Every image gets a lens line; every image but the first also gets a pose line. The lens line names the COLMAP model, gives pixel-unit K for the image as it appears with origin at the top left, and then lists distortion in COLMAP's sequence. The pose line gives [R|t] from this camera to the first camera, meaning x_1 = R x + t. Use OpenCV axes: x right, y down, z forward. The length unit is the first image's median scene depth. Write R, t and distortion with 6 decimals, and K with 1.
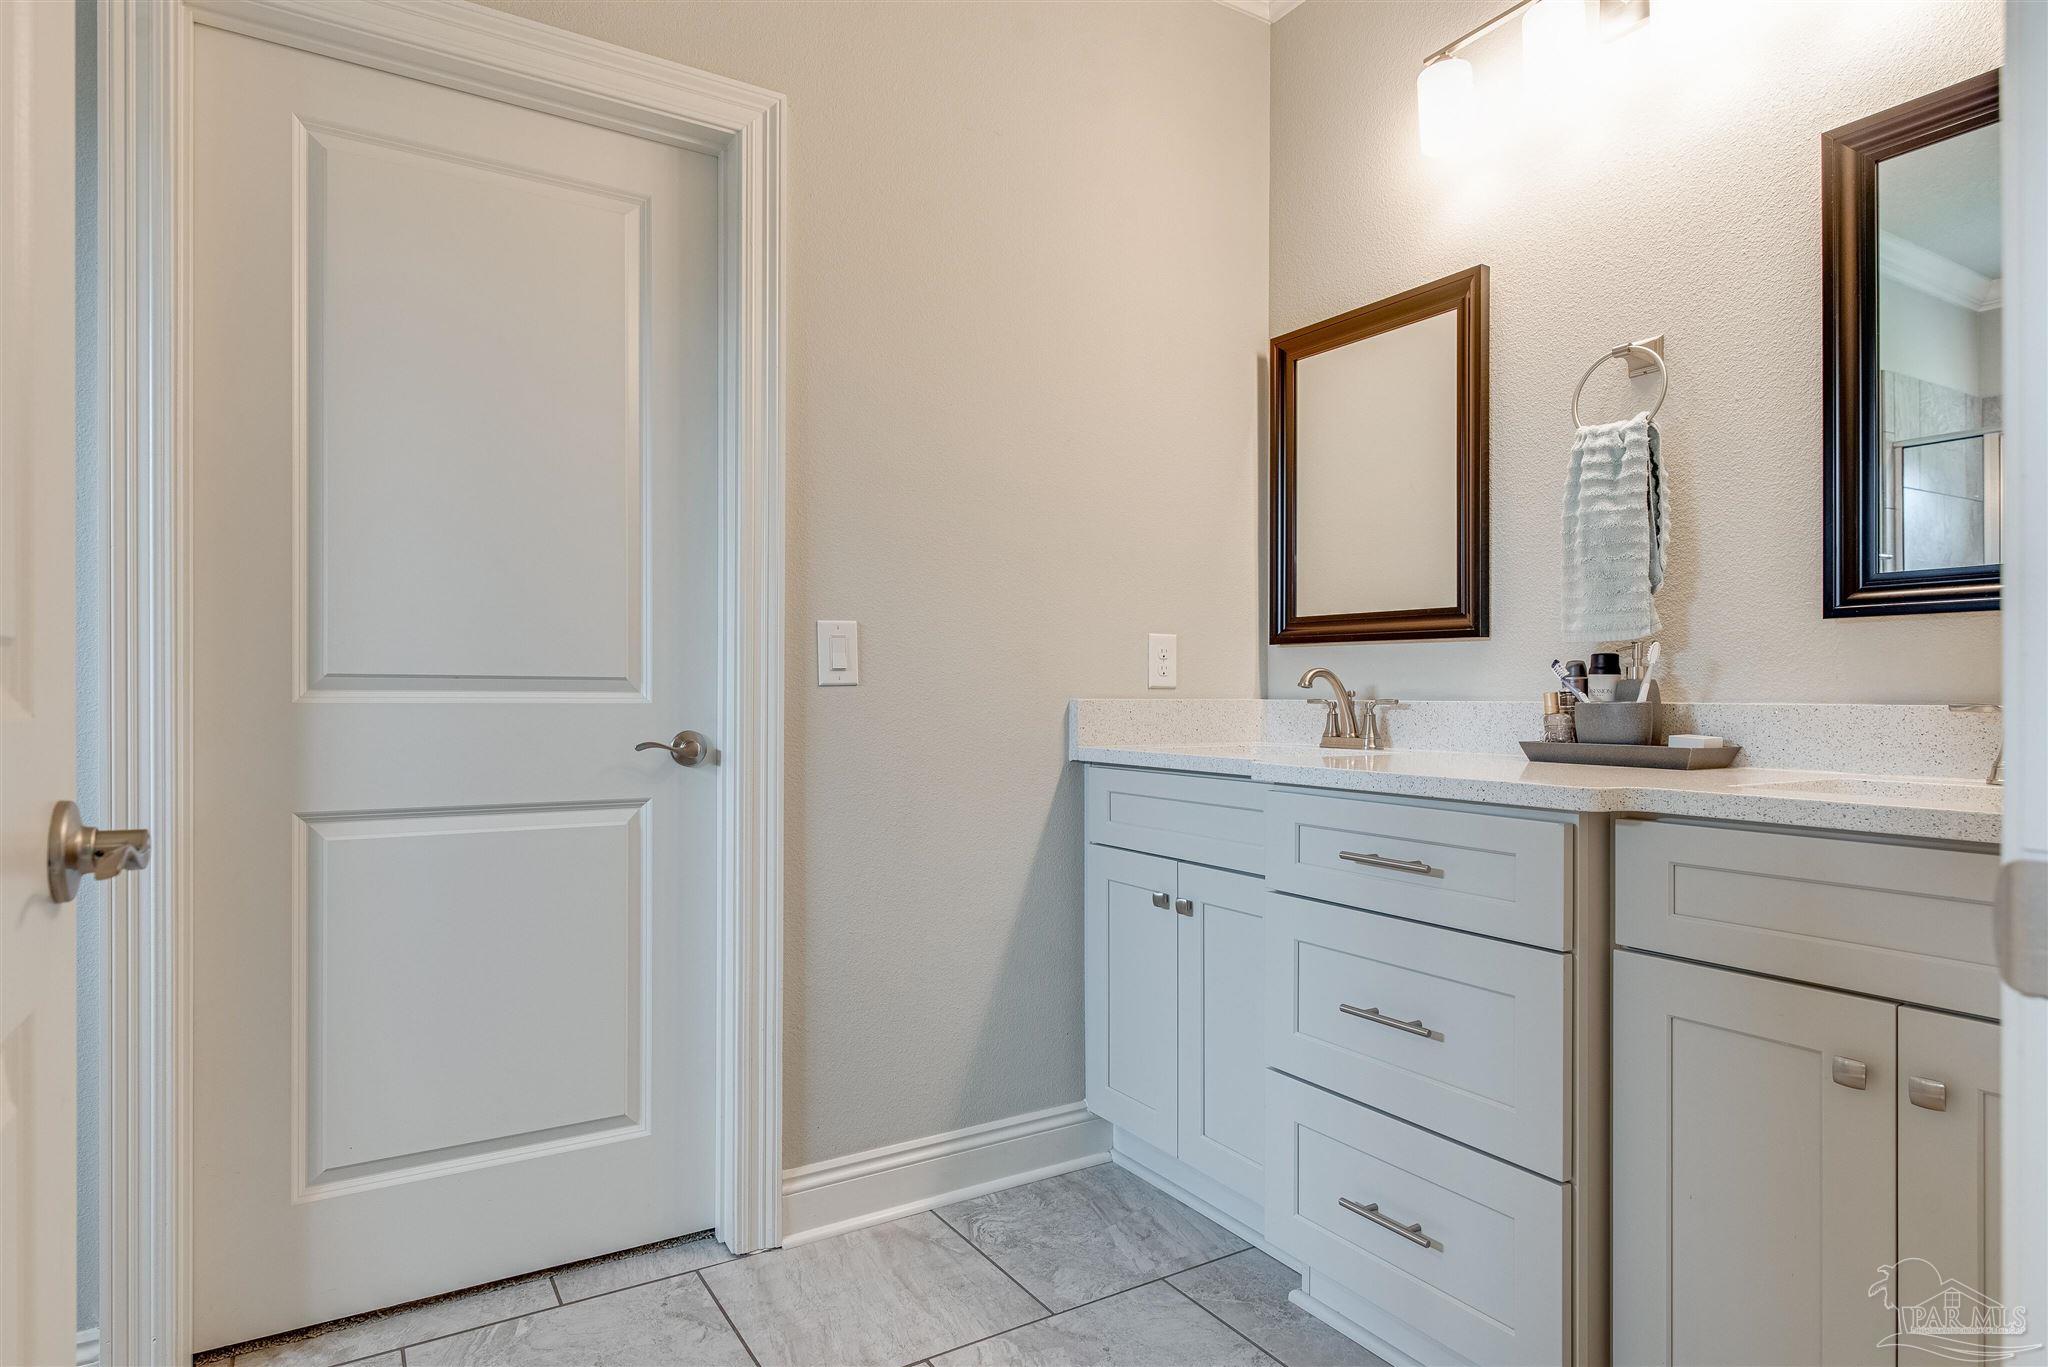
lens RADIAL K [[1129.6, 0, 1029.7], [0, 1129.6, 674.2], [0, 0, 1]] dist [0.002118, -0.001778]
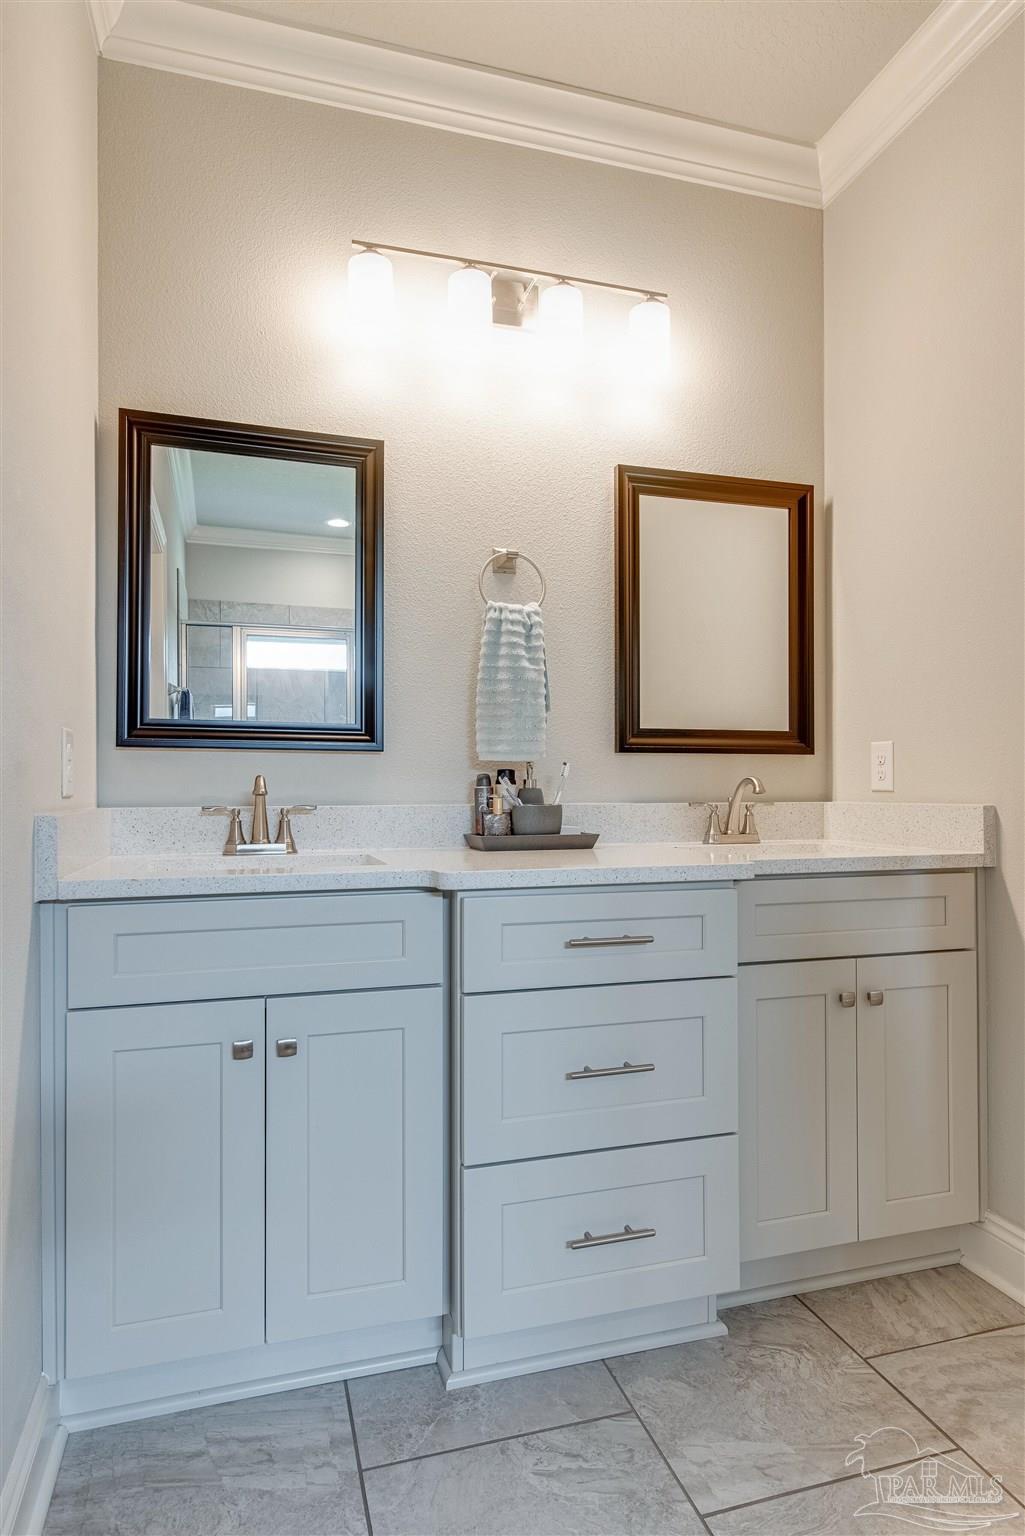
lens RADIAL K [[884.7, 0, 512.5], [0, 884.7, 768.0], [0, 0, 1]] dist [0.003427, -0.000022]
pose [[0.263663, 0.017258, 0.964460, -0.524715], [-0.010896, 0.999829, -0.014913, -0.004249], [-0.964553, -0.006577, 0.263806, 0.701775]]
